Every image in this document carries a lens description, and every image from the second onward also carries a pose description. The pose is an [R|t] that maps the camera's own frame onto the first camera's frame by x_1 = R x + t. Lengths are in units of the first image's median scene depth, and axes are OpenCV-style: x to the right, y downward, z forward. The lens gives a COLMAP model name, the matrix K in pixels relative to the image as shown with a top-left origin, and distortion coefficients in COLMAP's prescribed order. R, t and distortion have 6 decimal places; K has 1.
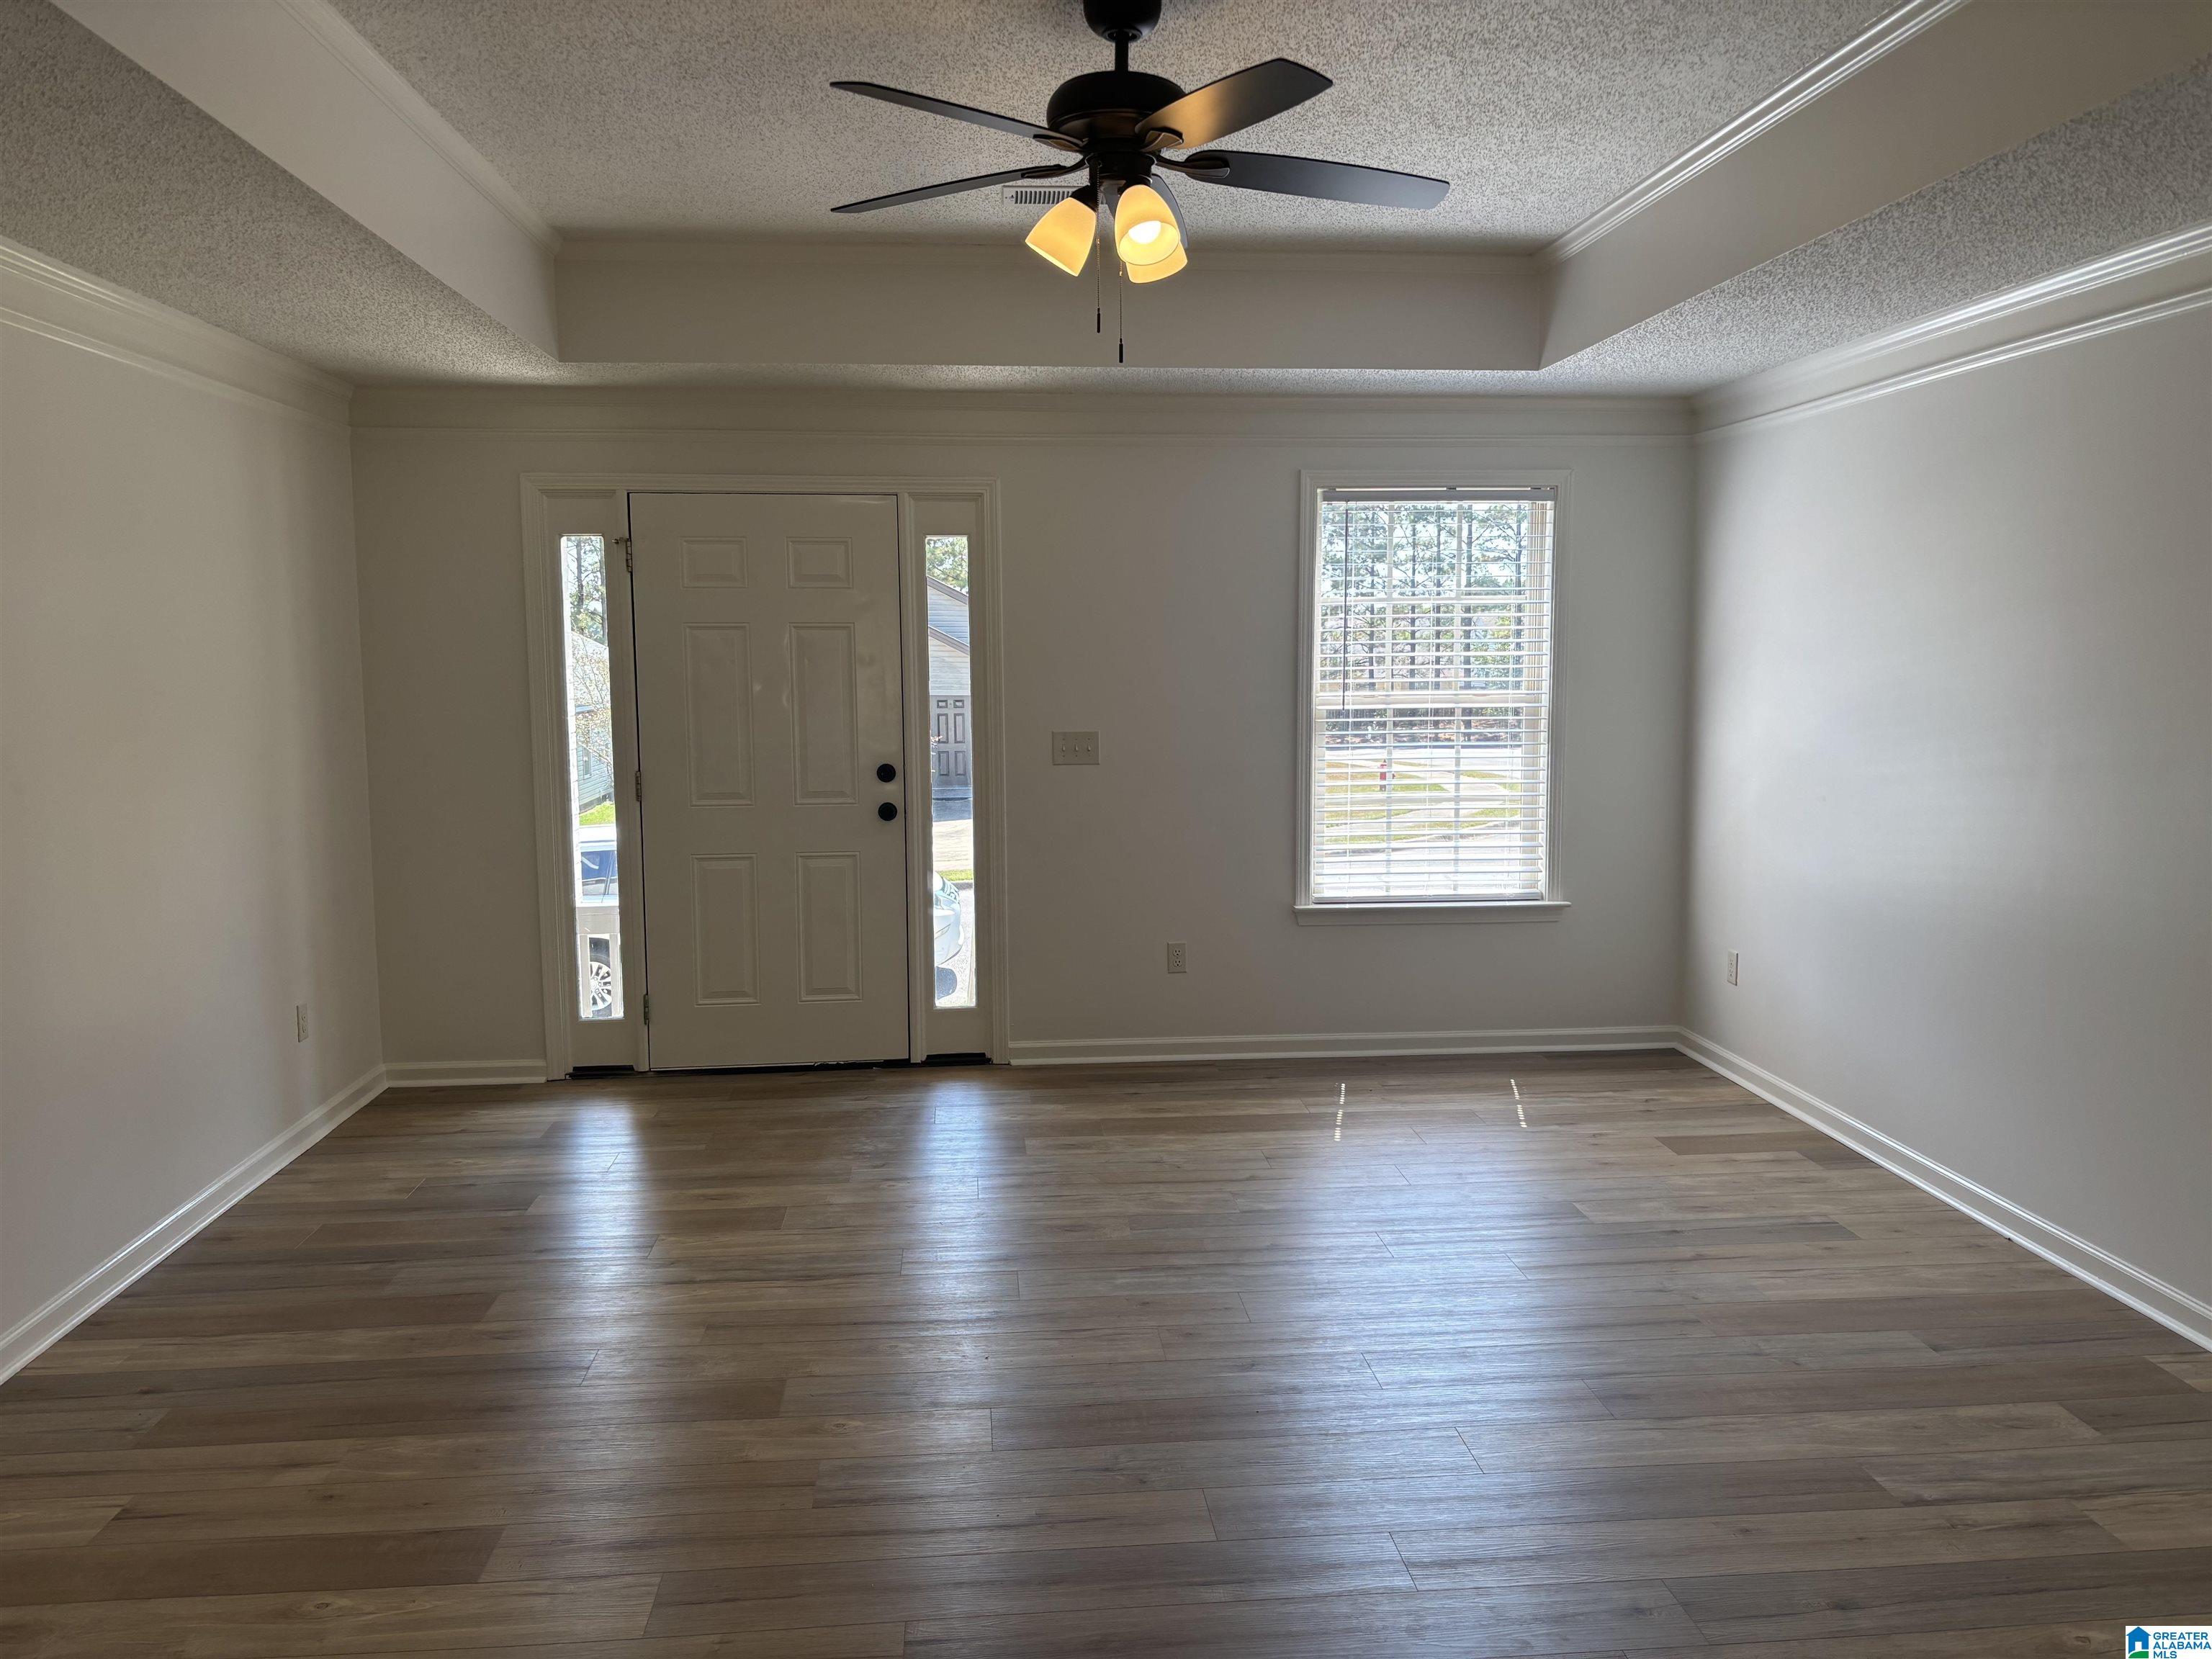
lens RADIAL K [[1713.0, 0, 1120.5], [0, 1713.0, 836.0], [0, 0, 1]] dist [0.024414, -0.011338]
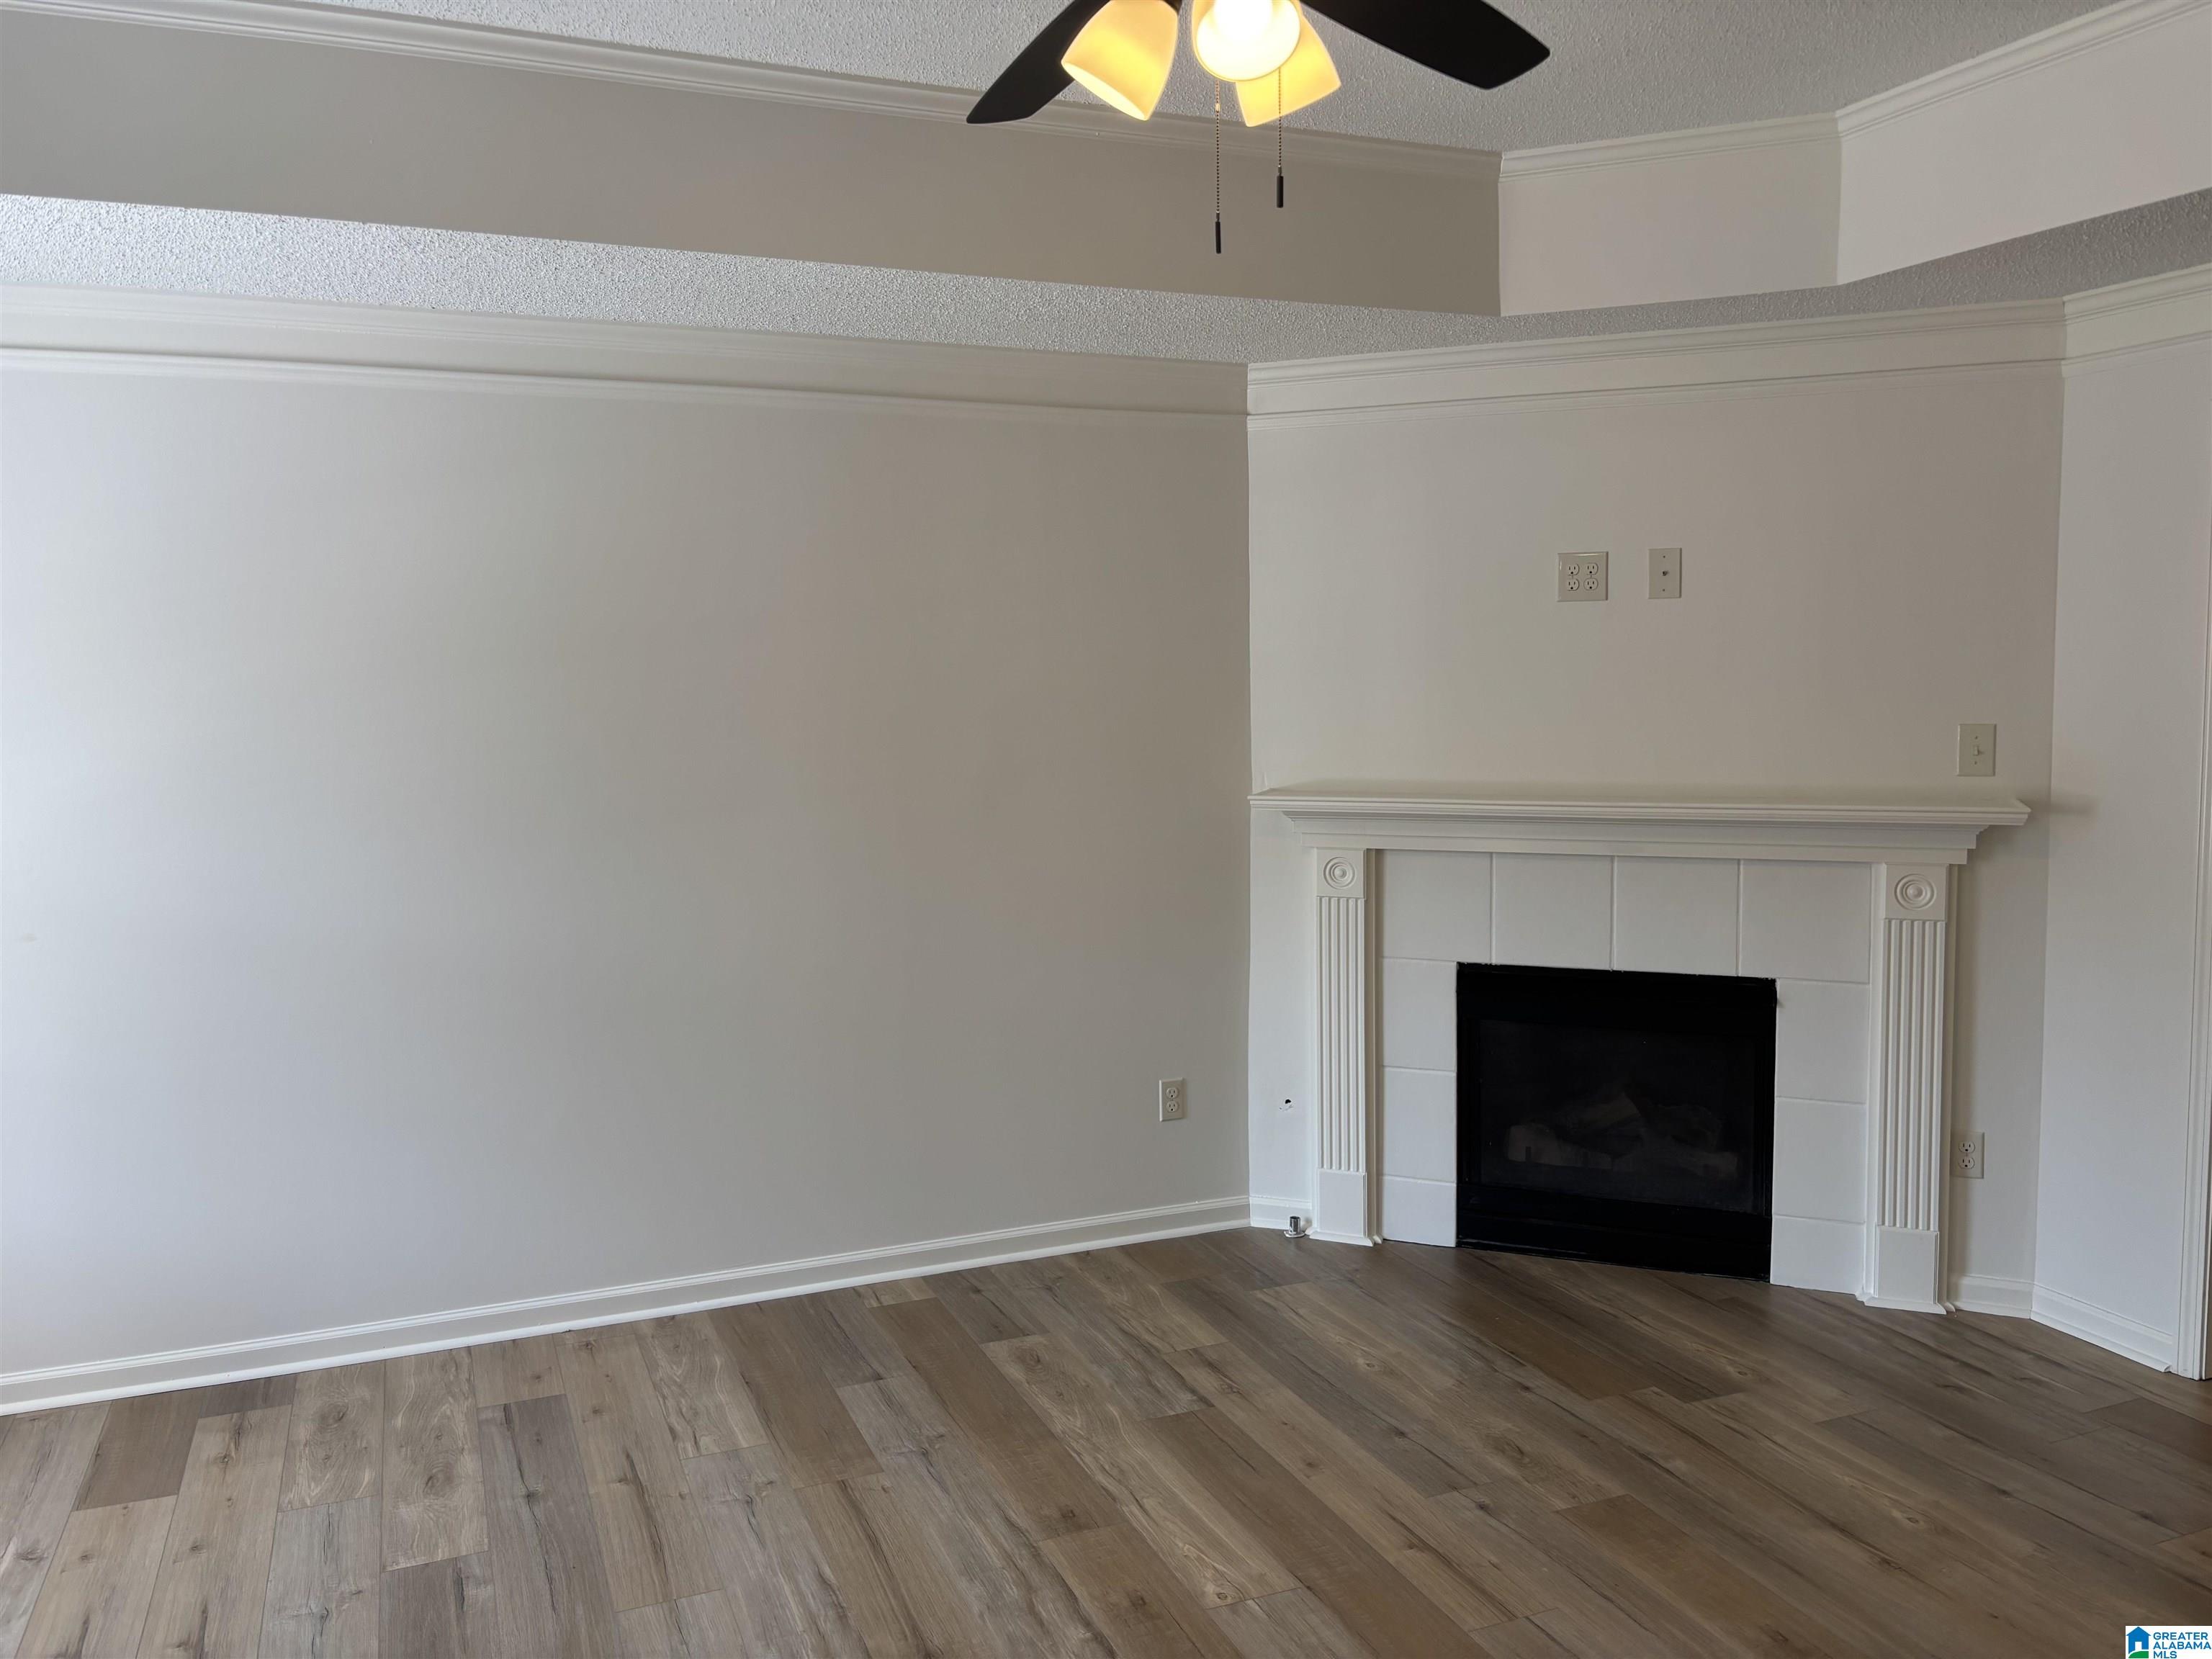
lens RADIAL K [[1713.0, 0, 1113.7], [0, 1713.0, 825.9], [0, 0, 1]] dist [0.024414, -0.011338]
pose [[-0.309811, -0.081443, 0.947303, -0.357760], [0.115121, 0.985781, 0.122401, -0.095975], [-0.943803, 0.146976, -0.296031, 0.768256]]
